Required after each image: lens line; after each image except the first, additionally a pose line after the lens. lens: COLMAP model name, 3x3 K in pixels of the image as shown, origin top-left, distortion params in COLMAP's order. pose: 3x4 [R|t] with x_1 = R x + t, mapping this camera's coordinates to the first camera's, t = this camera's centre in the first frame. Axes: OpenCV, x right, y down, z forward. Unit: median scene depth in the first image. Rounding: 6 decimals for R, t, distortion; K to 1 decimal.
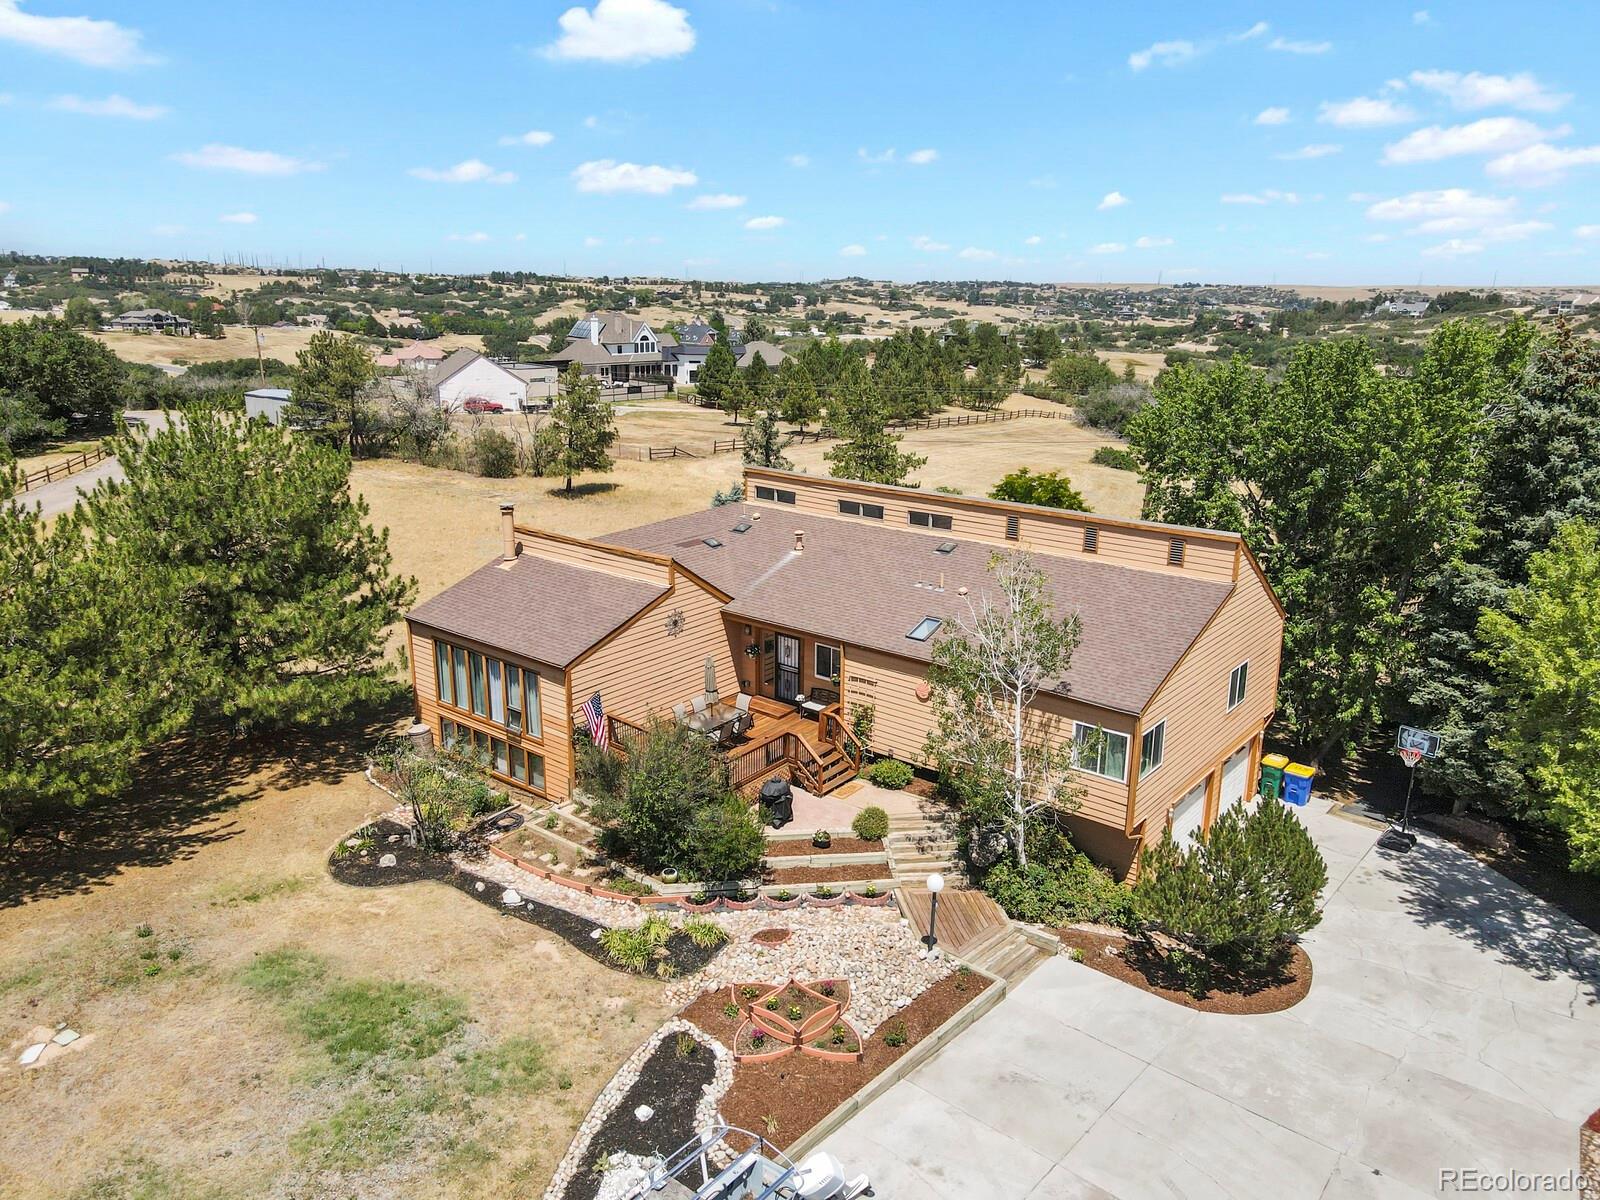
lens RADIAL K [[1151.9, 0, 798.6], [0, 1151.9, 600.4], [0, 0, 1]] dist [0.065931, -0.007581]
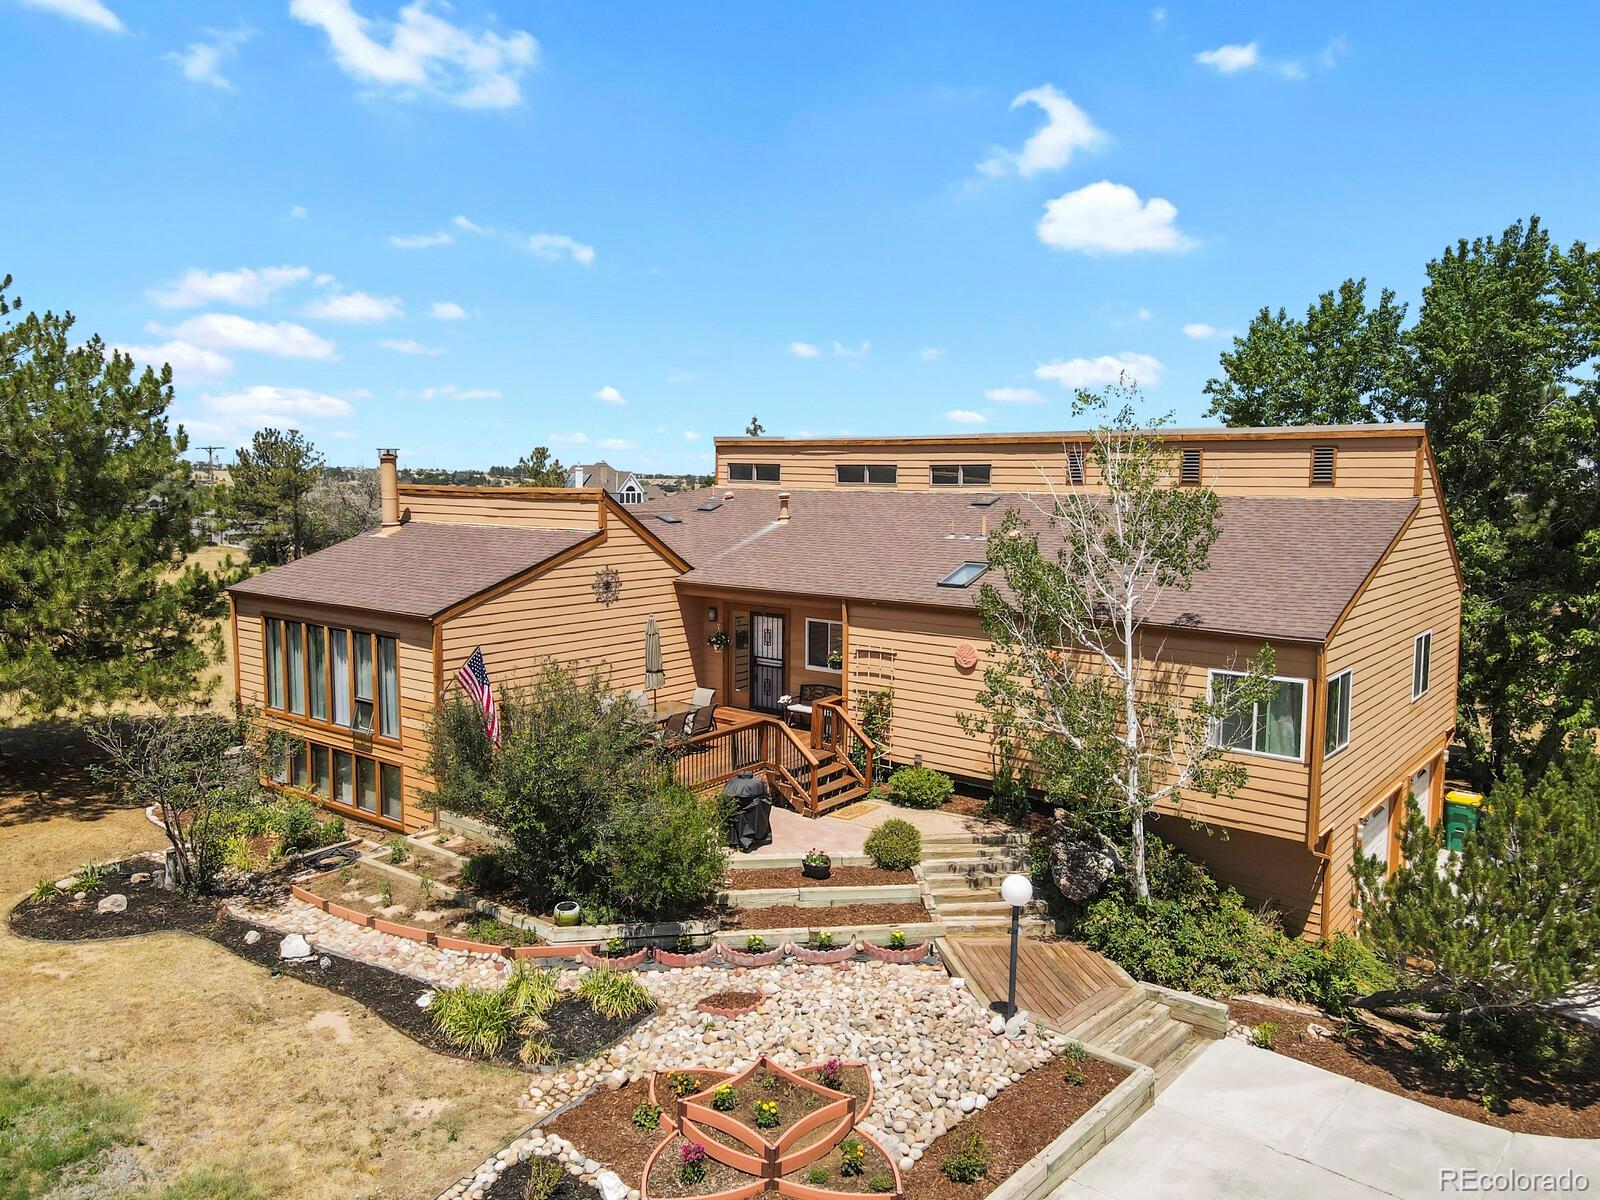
lens RADIAL K [[1151.9, 0, 799.2], [0, 1151.9, 598.3], [0, 0, 1]] dist [0.065931, -0.007581]
pose [[0.999968, -0.000215, 0.007975, 0.005569], [0.001544, 0.985955, -0.167003, 0.171220], [-0.007828, 0.167010, 0.985924, 0.358786]]
